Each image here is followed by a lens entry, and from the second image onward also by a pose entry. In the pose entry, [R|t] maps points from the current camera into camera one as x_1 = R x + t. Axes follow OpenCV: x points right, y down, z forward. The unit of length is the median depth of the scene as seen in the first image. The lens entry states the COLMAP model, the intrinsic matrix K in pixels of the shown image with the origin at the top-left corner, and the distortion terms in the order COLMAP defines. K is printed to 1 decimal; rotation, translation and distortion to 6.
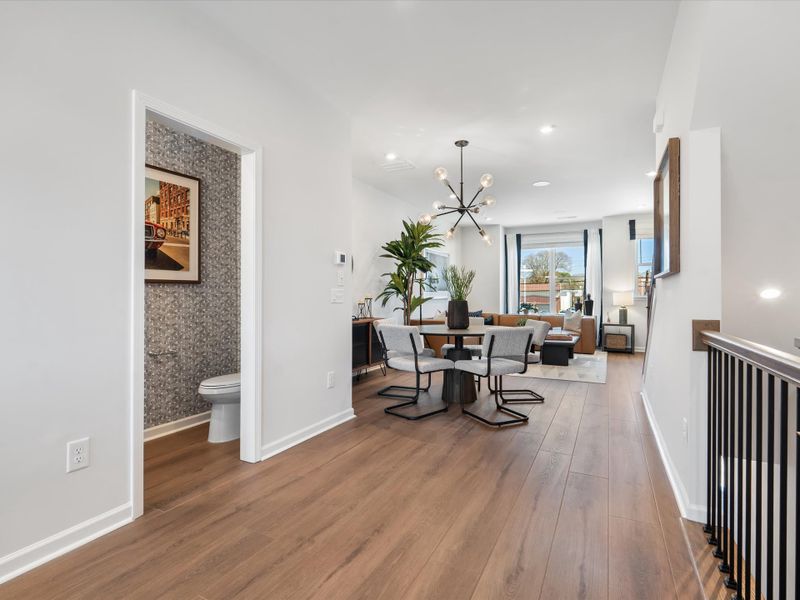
lens RADIAL K [[435.0, 0, 394.6], [0, 435.0, 300.0], [0, 0, 1]] dist [0.031849, 0.000878]
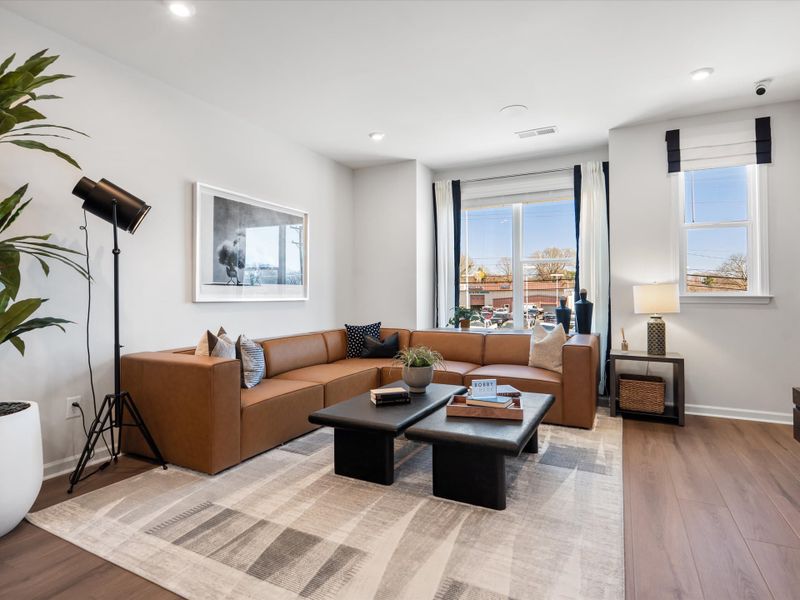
lens RADIAL K [[435.0, 0, 406.3], [0, 435.0, 292.4], [0, 0, 1]] dist [0.031849, 0.000878]
pose [[0.999989, -0.004575, -0.001322, 0.250906], [0.004551, 0.999827, -0.018022, -0.003048], [0.001404, 0.018016, 0.999837, 0.519246]]
